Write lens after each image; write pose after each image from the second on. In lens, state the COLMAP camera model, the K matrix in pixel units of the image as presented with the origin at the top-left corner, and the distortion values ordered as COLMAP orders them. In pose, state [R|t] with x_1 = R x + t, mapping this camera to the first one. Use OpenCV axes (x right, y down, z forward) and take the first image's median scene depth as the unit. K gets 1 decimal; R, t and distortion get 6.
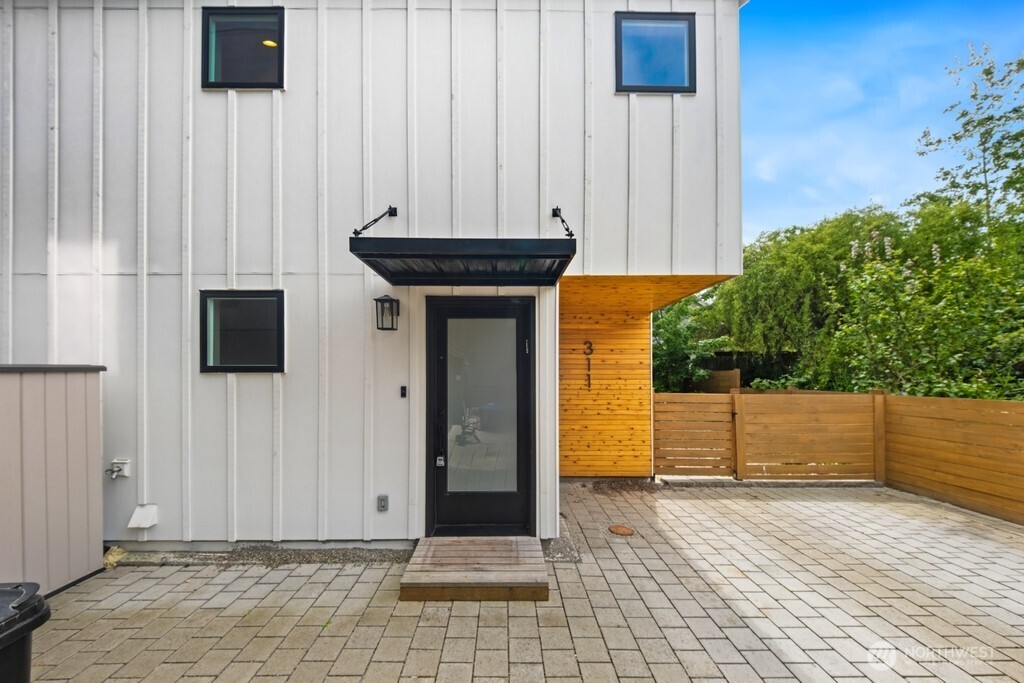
lens RADIAL K [[363.2, 0, 509.6], [0, 363.2, 373.9], [0, 0, 1]] dist [-0.000328, -0.000100]
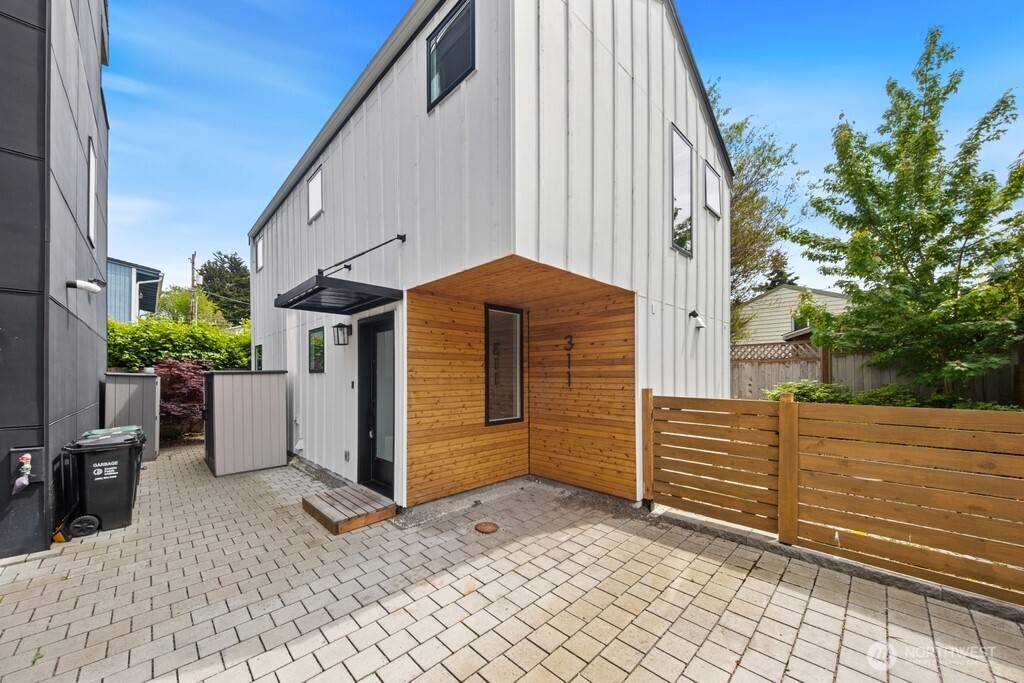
lens RADIAL K [[367.2, 0, 511.9], [0, 367.2, 380.2], [0, 0, 1]] dist [0.001307, -0.000008]
pose [[0.693417, 0.002380, -0.720533, 0.780913], [0.006358, 0.999935, 0.009421, 0.012670], [0.720508, -0.011114, 0.693357, 0.259395]]
